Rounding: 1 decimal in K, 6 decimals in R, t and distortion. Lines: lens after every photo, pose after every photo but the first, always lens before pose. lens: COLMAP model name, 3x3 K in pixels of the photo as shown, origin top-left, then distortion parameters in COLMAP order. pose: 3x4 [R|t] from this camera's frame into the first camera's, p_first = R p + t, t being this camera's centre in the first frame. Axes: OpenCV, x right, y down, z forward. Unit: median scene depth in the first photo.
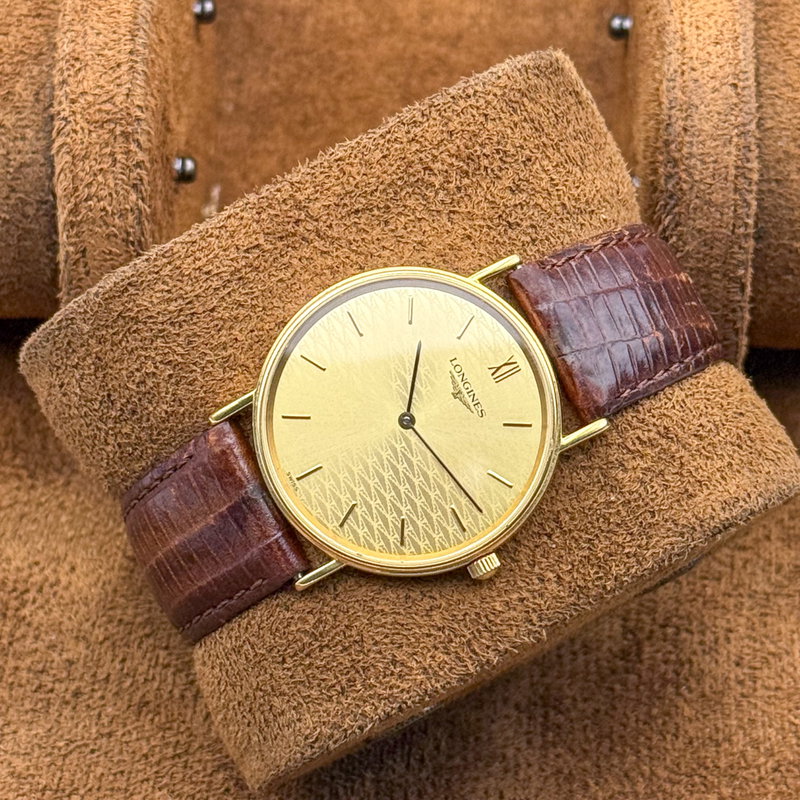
lens RADIAL K [[2793.6, 0, 400.0], [0, 2793.6, 400.0], [0, 0, 1]] dist [-0.053685, 3.410304]
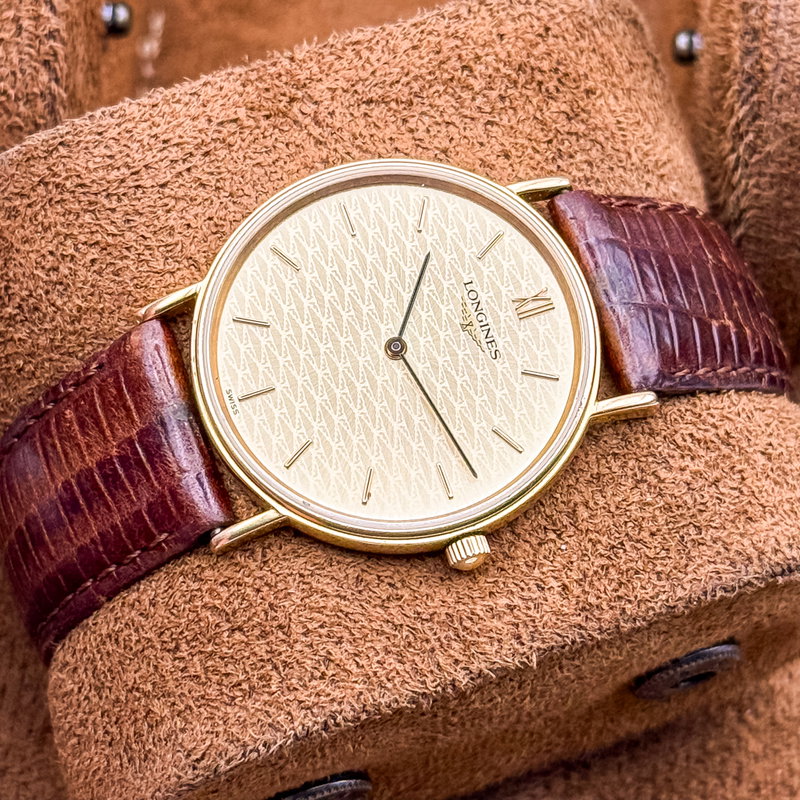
lens RADIAL K [[2793.6, 0, 400.0], [0, 2793.6, 400.0], [0, 0, 1]] dist [-0.053685, 3.410304]
pose [[0.986384, 0.163332, 0.019219, -0.008458], [-0.153129, 0.954763, -0.254911, 0.209089], [-0.059984, 0.248497, 0.966774, 0.270732]]
